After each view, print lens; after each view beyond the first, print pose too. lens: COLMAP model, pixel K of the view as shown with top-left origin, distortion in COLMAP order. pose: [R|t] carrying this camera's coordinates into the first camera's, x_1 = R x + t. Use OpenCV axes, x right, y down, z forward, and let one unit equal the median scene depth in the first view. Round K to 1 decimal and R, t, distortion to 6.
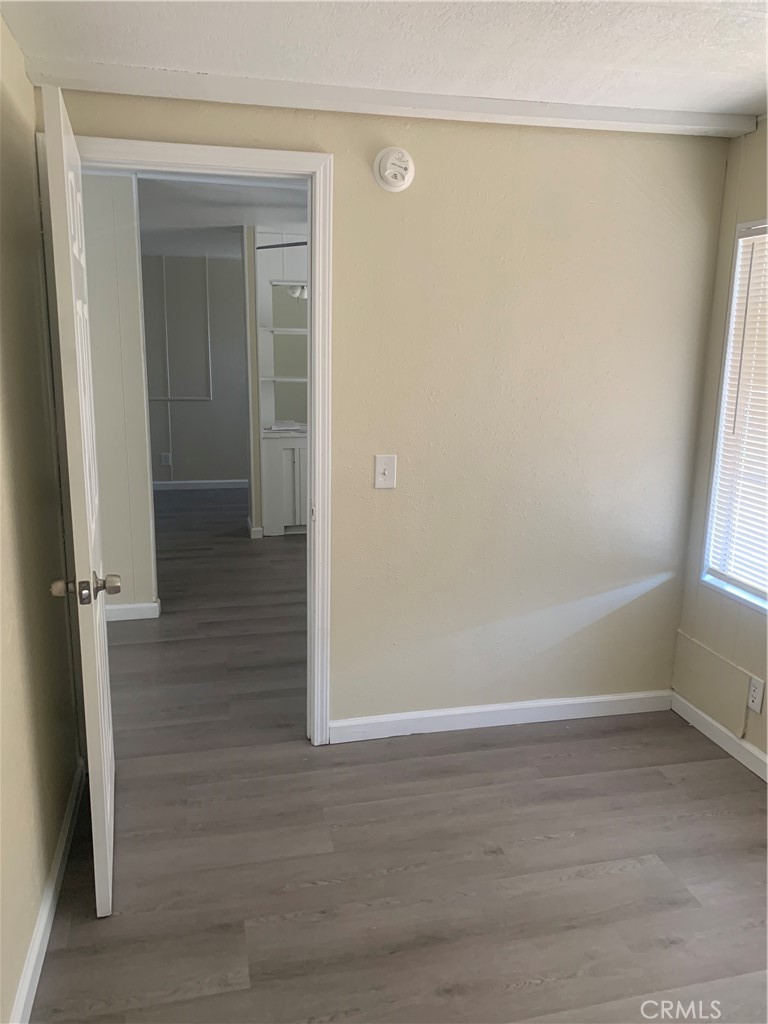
lens RADIAL K [[789.8, 0, 390.5], [0, 789.8, 517.1], [0, 0, 1]] dist [0.089180, 0.007311]
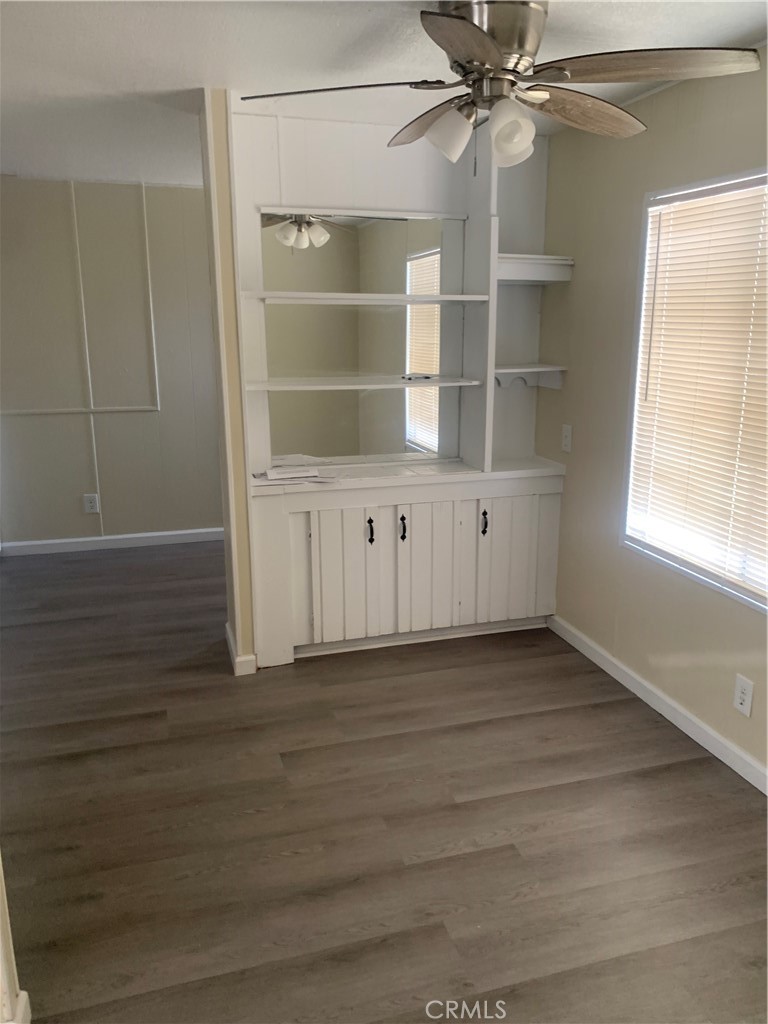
lens RADIAL K [[789.8, 0, 377.8], [0, 789.8, 504.3], [0, 0, 1]] dist [0.089180, 0.007311]
pose [[0.999089, -0.029288, 0.031031, -0.090196], [0.028617, 0.999352, 0.021831, -0.101247], [-0.031650, -0.020923, 0.999280, 0.443330]]
